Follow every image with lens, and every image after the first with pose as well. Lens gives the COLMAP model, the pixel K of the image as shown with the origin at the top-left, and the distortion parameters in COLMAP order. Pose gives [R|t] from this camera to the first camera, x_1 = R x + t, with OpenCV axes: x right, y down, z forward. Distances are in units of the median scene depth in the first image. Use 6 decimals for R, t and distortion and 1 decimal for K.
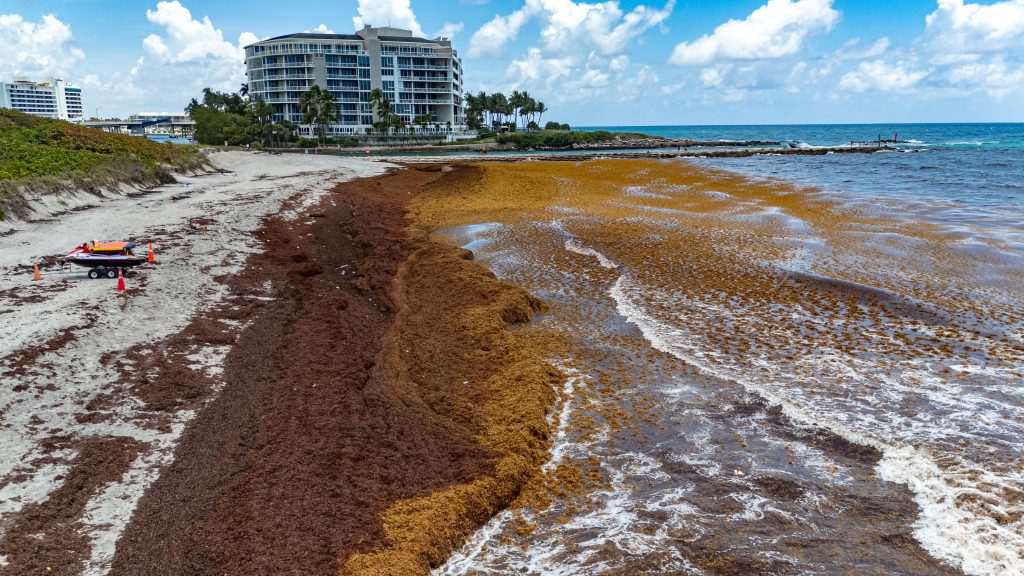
lens RADIAL K [[776.6, 0, 531.5], [0, 776.6, 302.4], [0, 0, 1]] dist [0.068733, -0.065908]
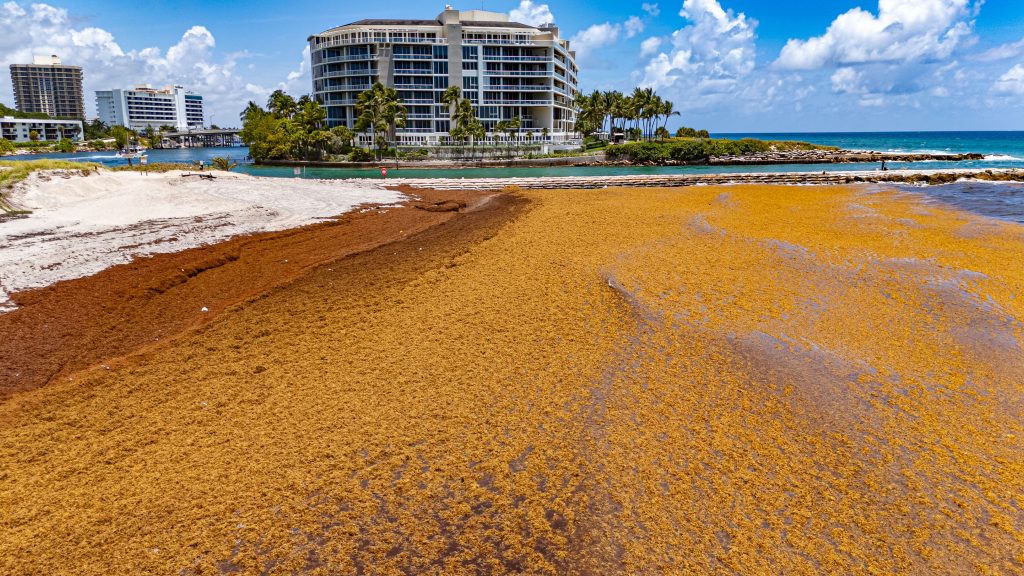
lens RADIAL K [[776.6, 0, 531.5], [0, 776.6, 300.7], [0, 0, 1]] dist [0.068733, -0.065908]
pose [[0.980309, 0.041675, -0.193022, 0.037974], [-0.043910, 0.999009, -0.007312, -0.054266], [0.192526, 0.015643, 0.981167, 0.241614]]
